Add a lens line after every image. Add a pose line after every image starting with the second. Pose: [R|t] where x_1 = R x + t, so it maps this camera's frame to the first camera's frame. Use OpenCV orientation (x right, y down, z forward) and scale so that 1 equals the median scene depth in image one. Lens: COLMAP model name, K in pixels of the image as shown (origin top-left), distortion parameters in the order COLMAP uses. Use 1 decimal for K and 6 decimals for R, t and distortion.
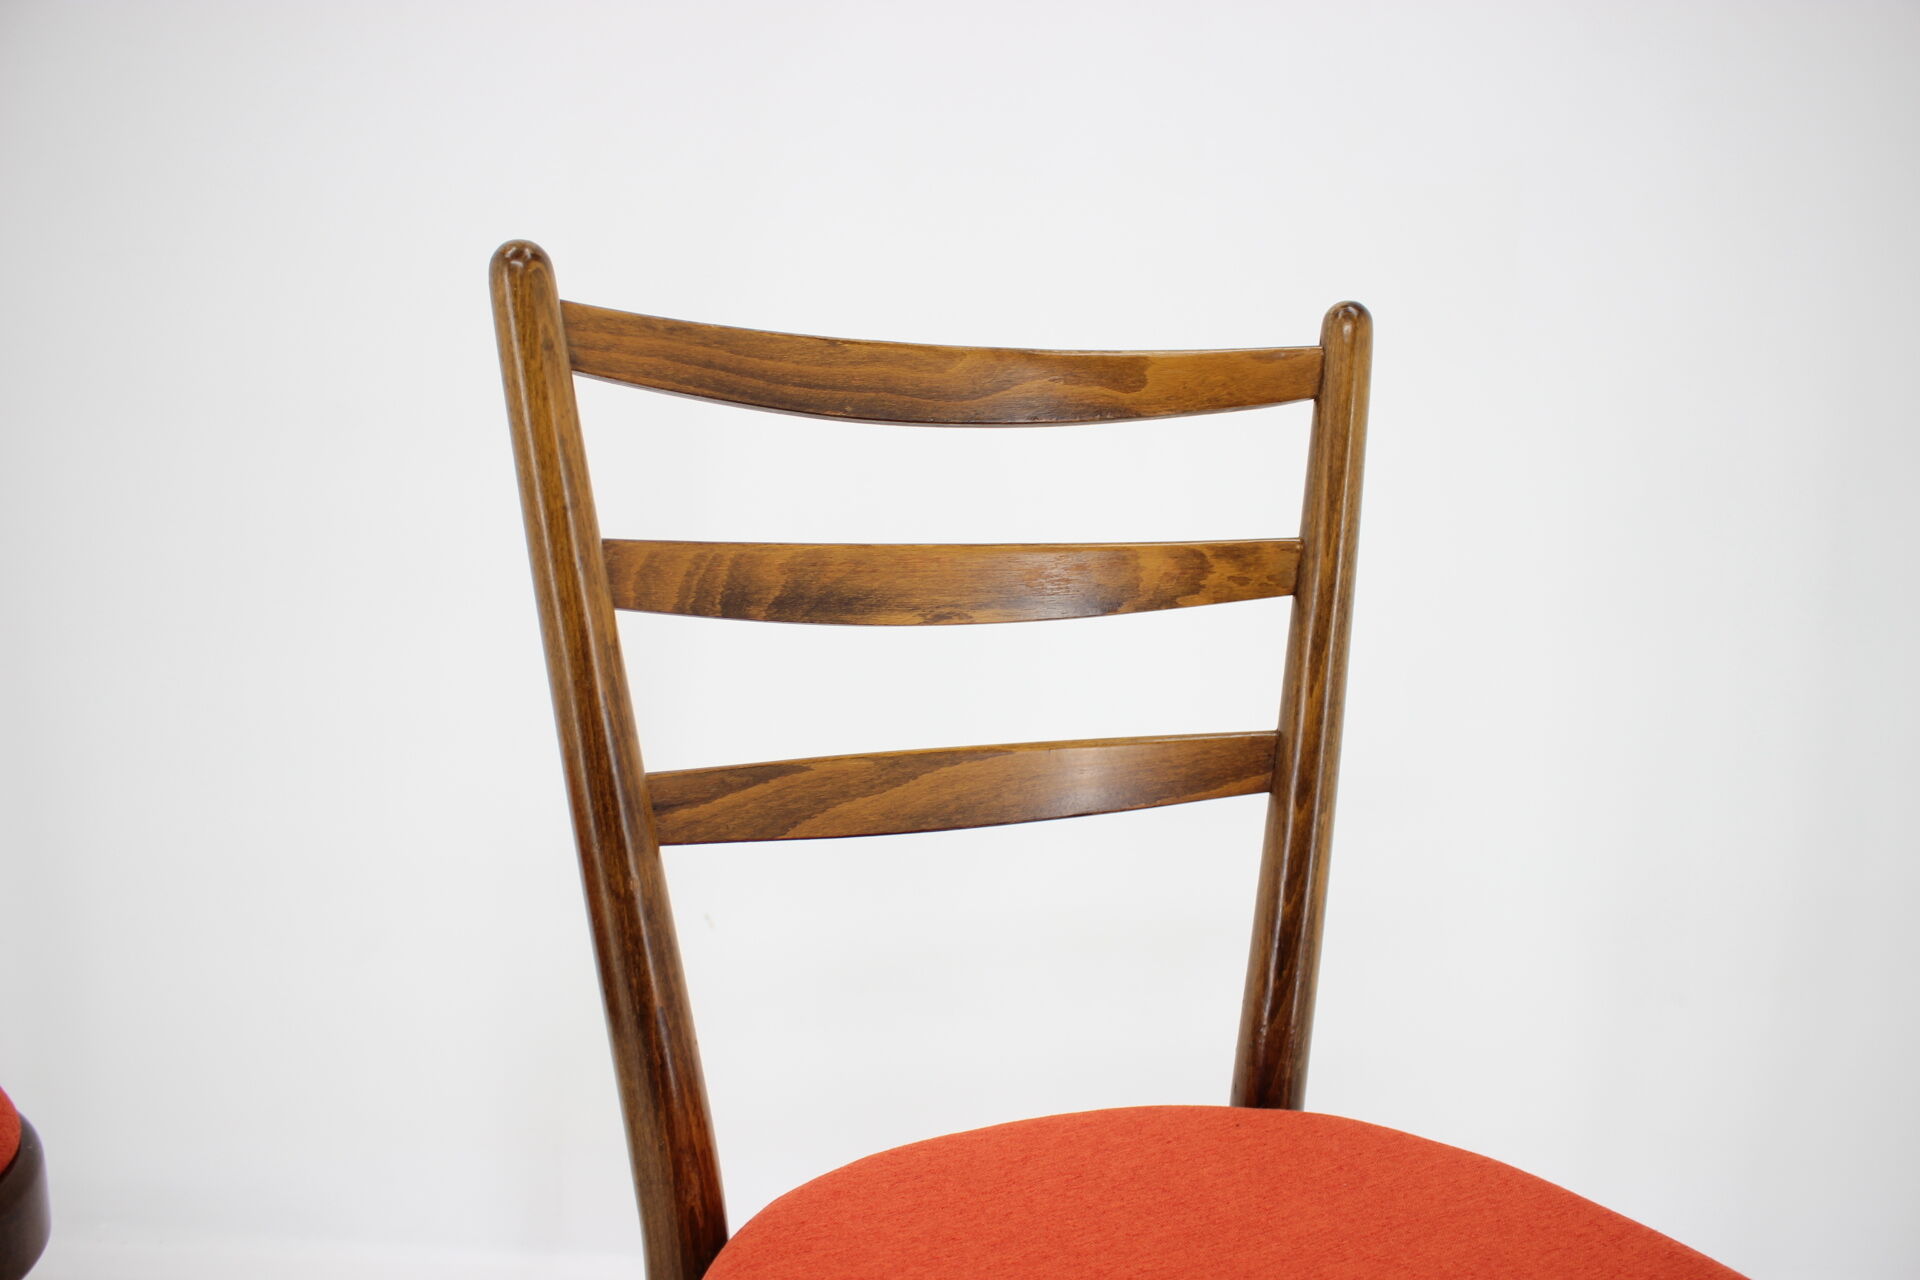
lens RADIAL K [[1647.4, 0, 960.0], [0, 1647.4, 640.0], [0, 0, 1]] dist [-0.013133, -0.000880]
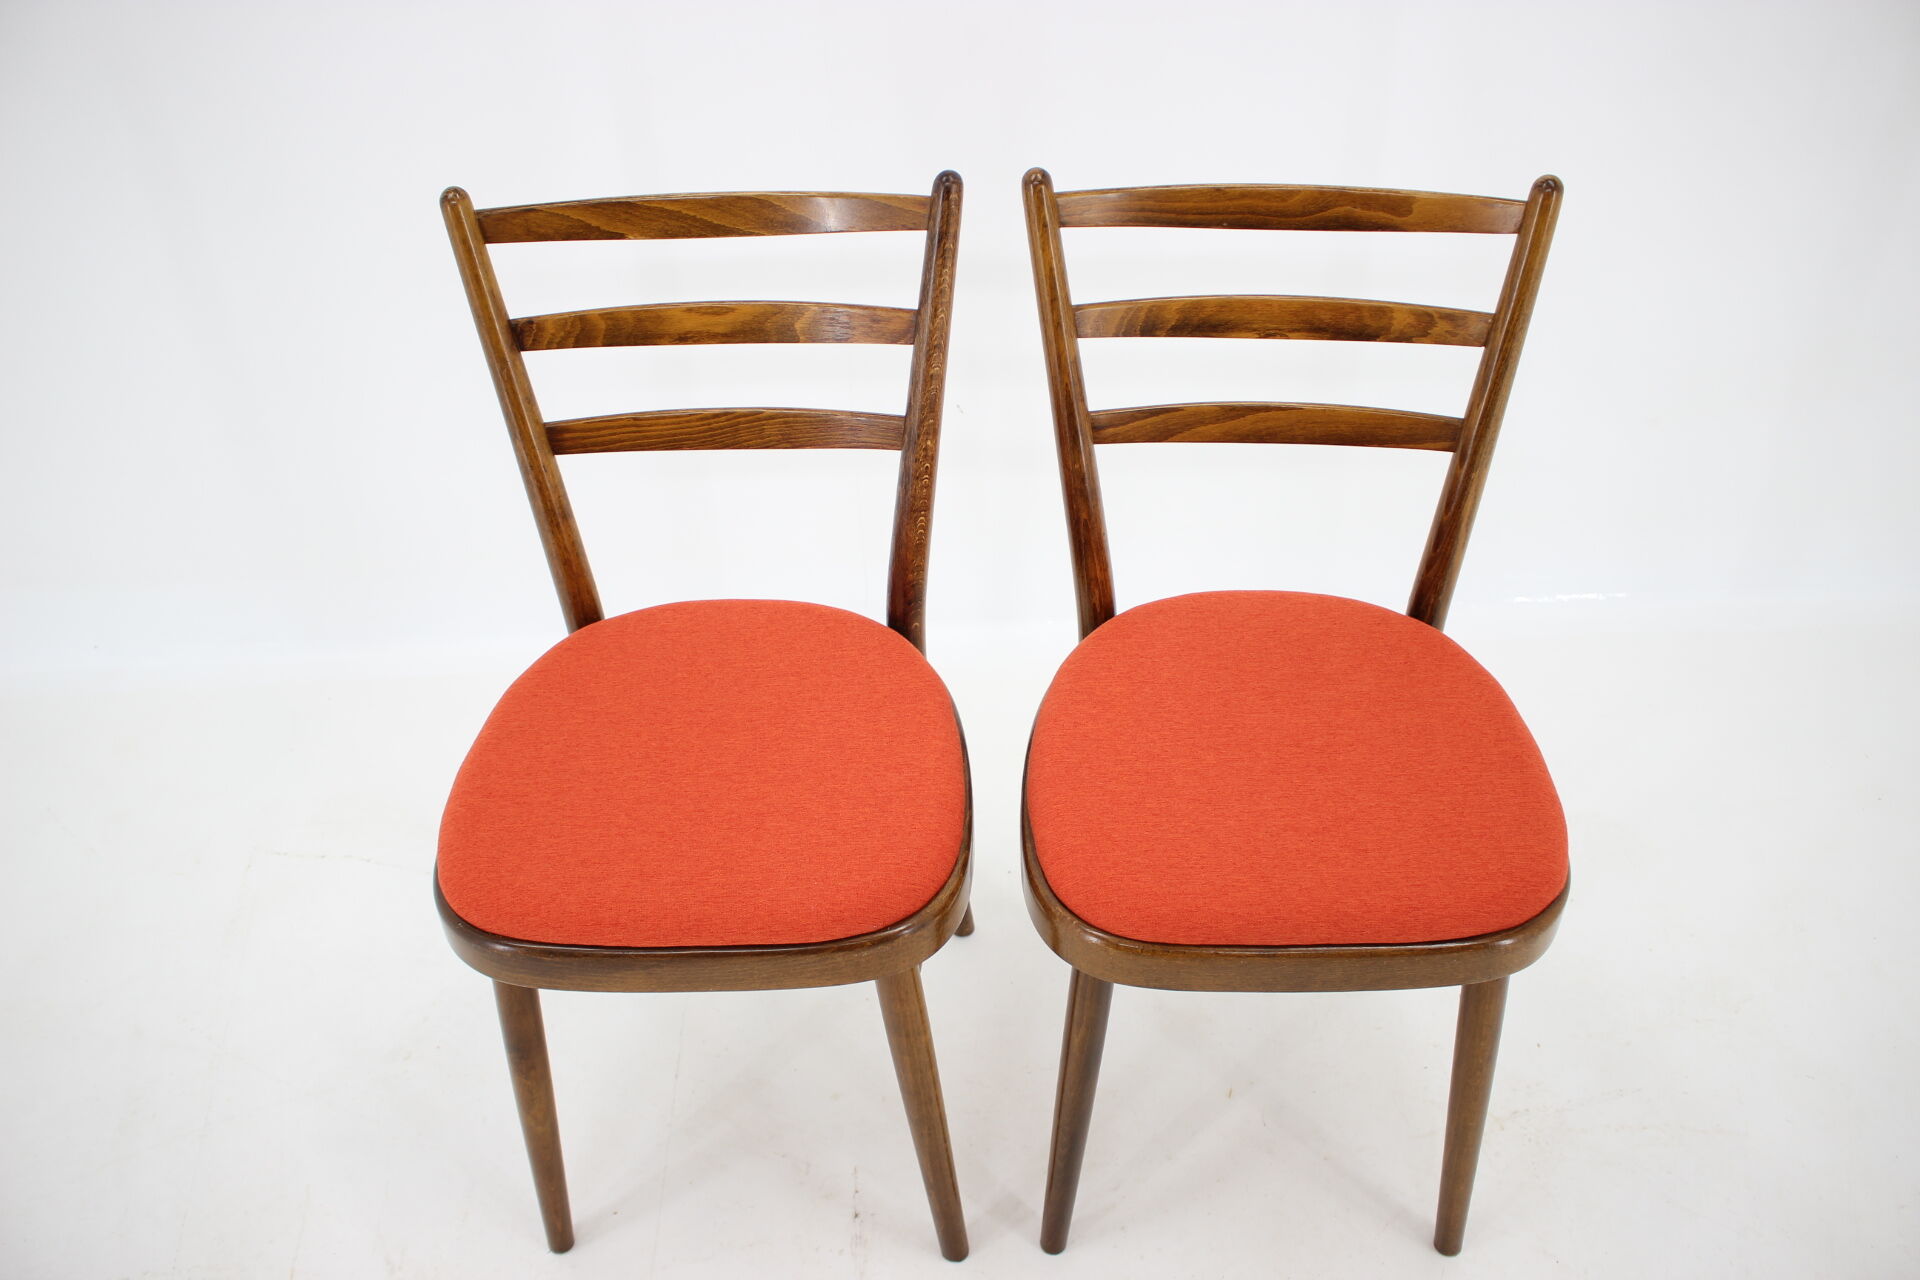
lens RADIAL K [[1647.4, 0, 960.0], [0, 1647.4, 640.0], [0, 0, 1]] dist [-0.013133, -0.000880]
pose [[0.855617, 0.263527, -0.445503, 0.617238], [-0.008389, 0.867640, 0.497121, -0.645901], [0.517542, -0.421608, 0.744579, -0.712349]]
